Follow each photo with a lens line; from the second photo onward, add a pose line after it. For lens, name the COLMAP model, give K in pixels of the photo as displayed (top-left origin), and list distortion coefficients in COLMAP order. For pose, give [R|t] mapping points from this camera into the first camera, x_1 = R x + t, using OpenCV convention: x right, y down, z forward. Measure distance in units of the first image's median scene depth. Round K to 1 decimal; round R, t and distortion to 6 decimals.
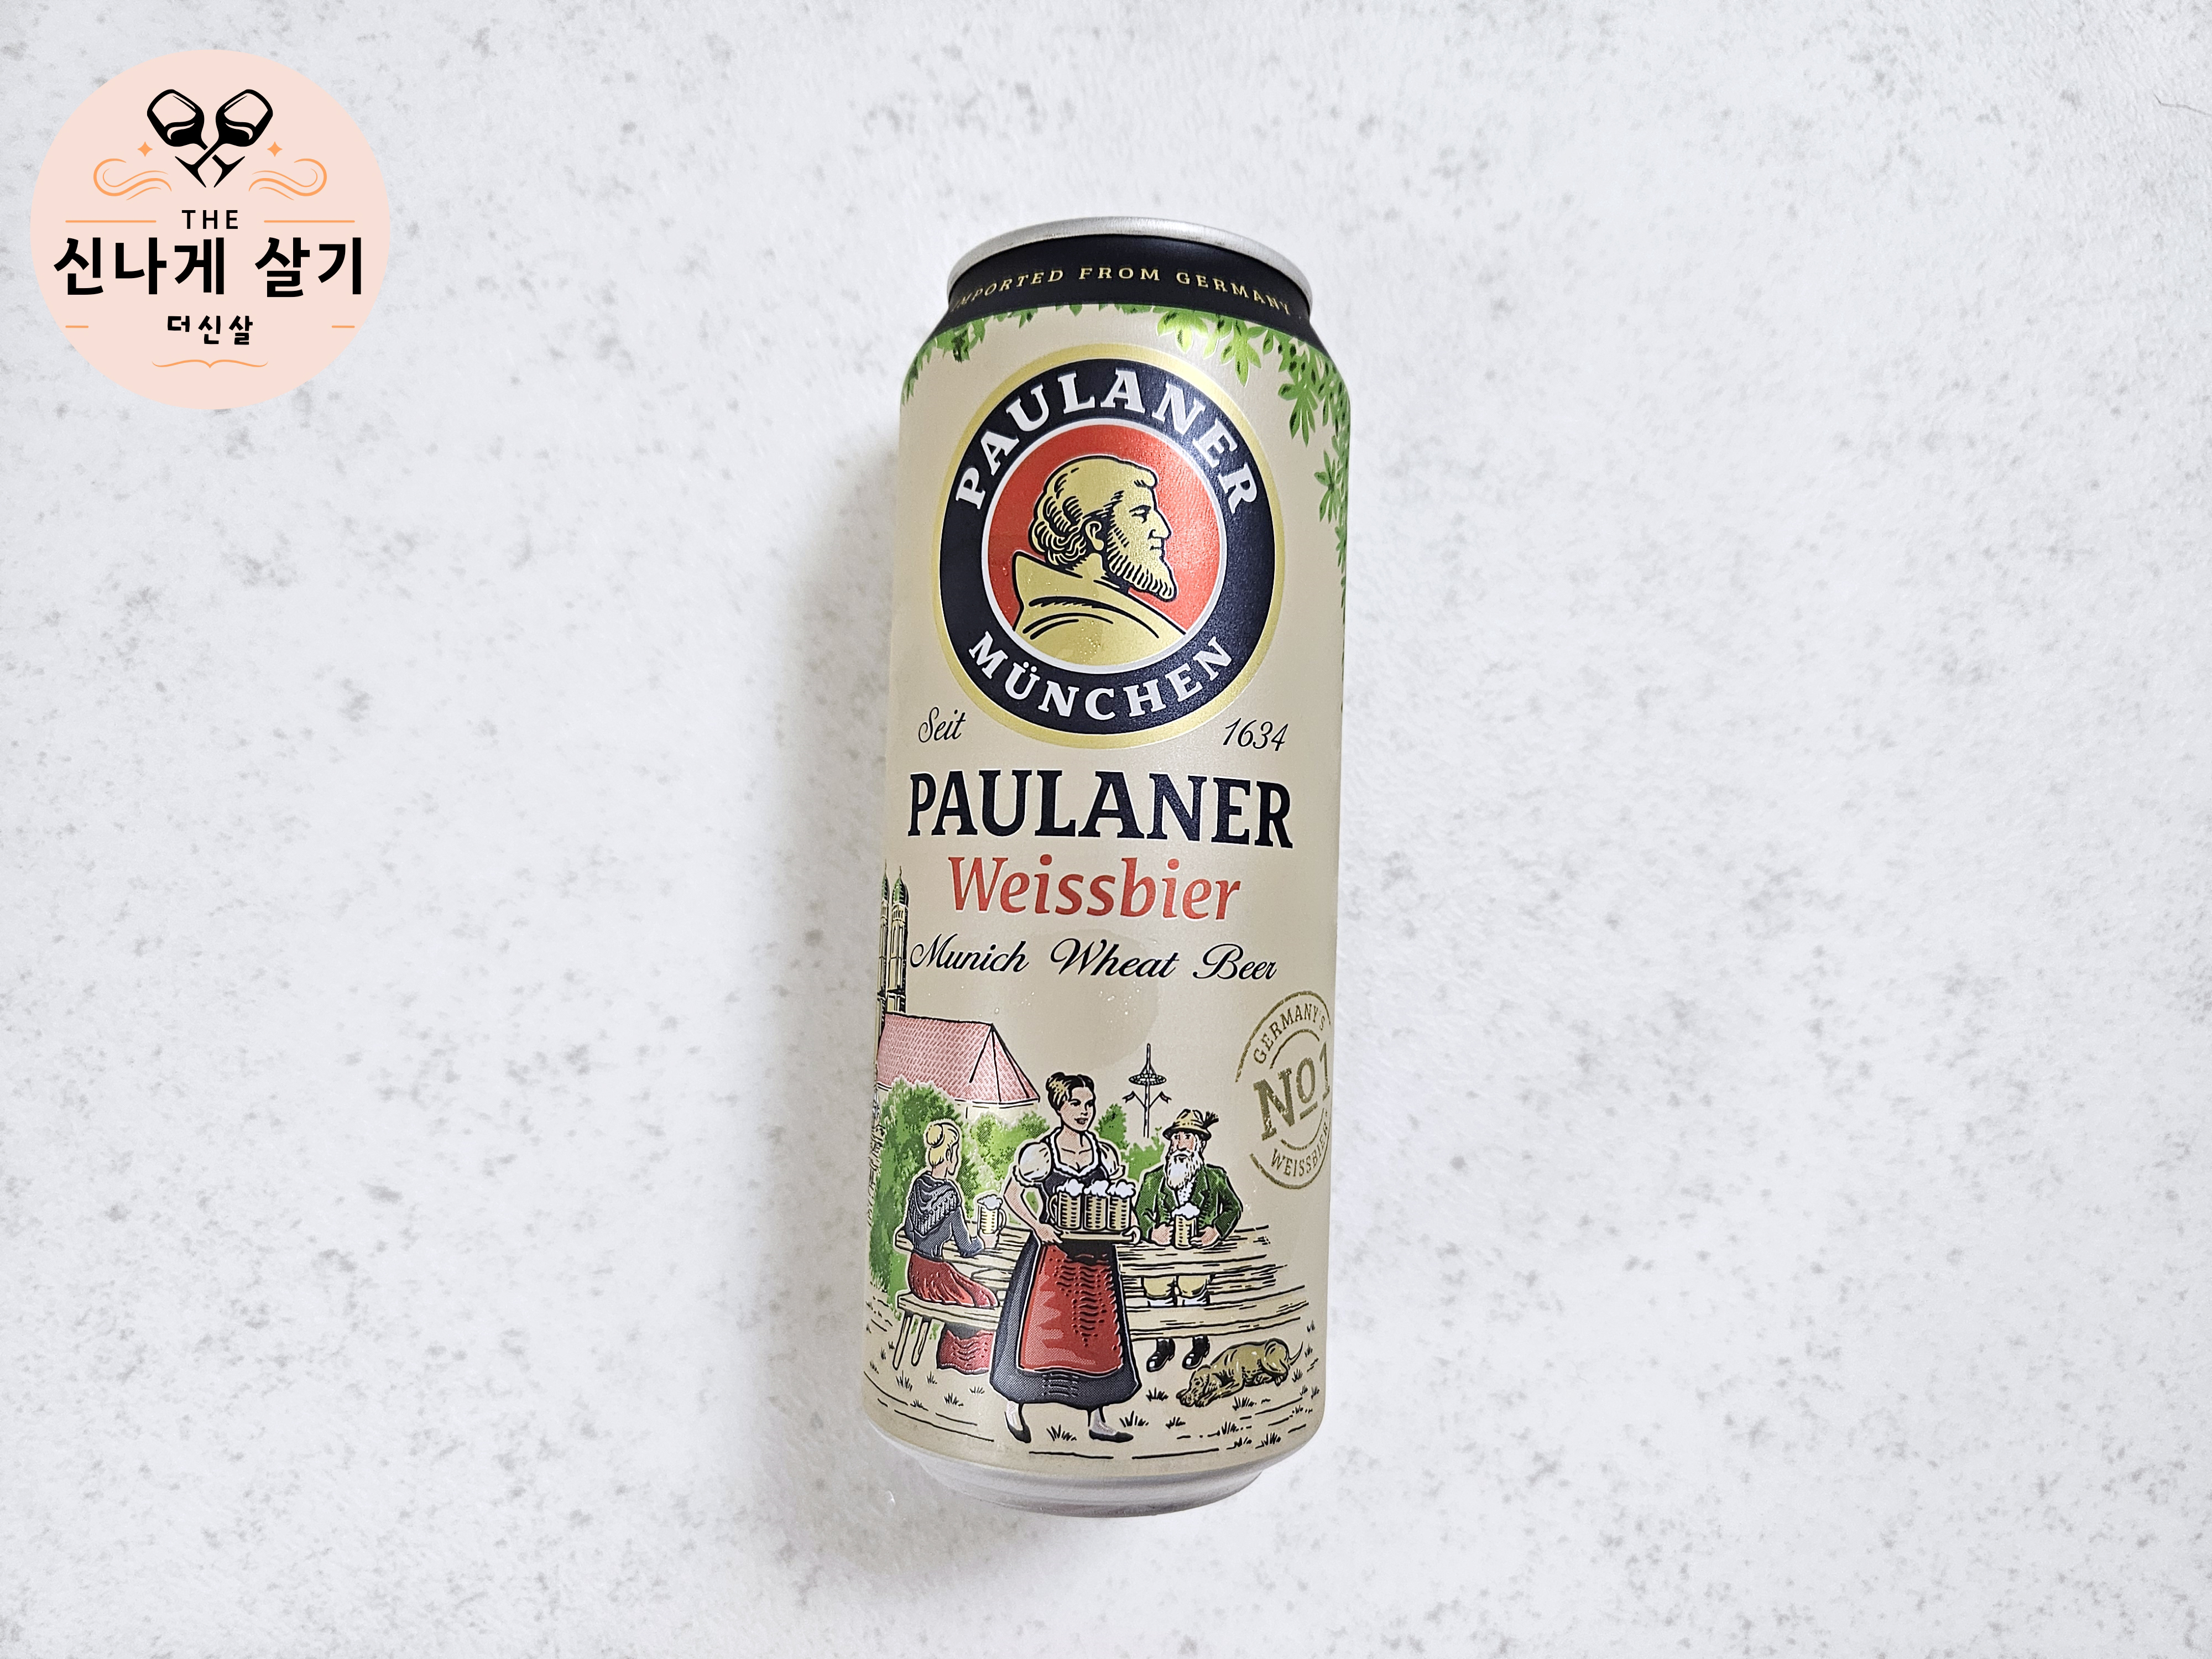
lens RADIAL K [[1545.9, 0, 1128.4], [0, 1545.9, 838.9], [0, 0, 1]] dist [0.013919, -0.027162]
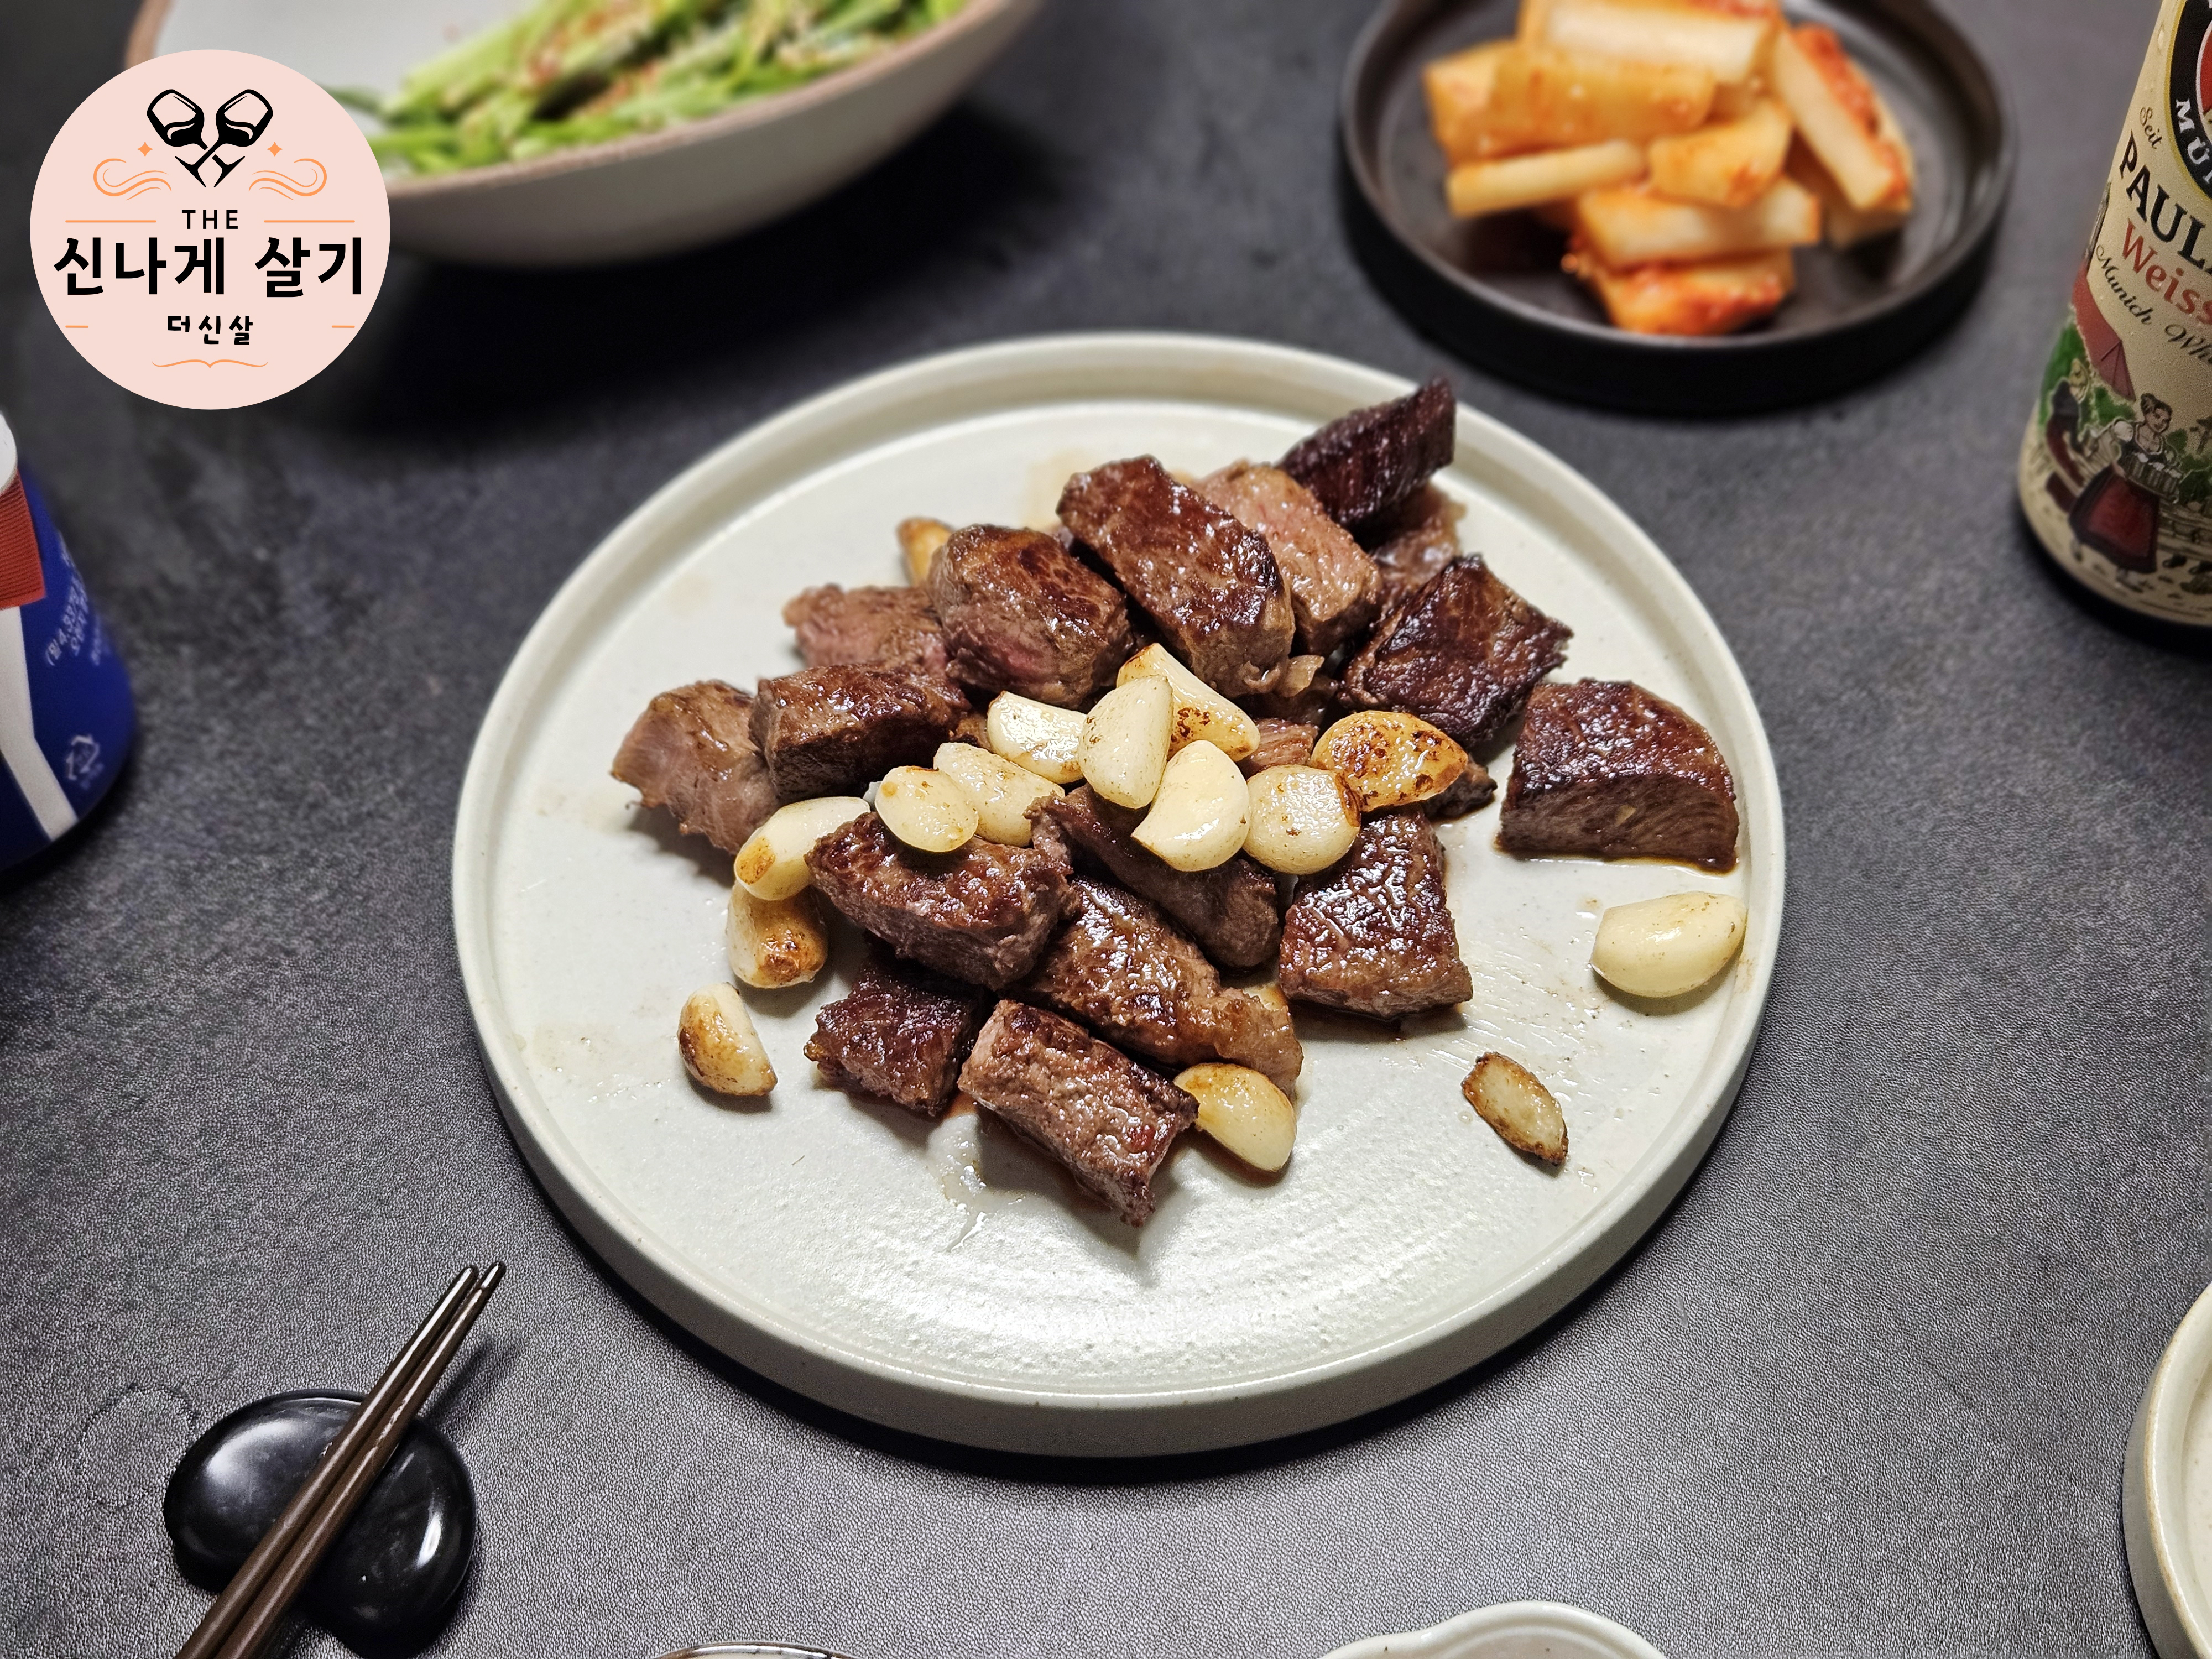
lens RADIAL K [[2836.9, 0, 1105.9], [0, 2836.9, 729.2], [0, 0, 1]] dist [0.031751, -0.024066]
pose [[0.752616, 0.477468, -0.453424, 0.537957], [0.095173, 0.602502, 0.792423, -1.740201], [0.651545, -0.639544, 0.408011, -0.828491]]
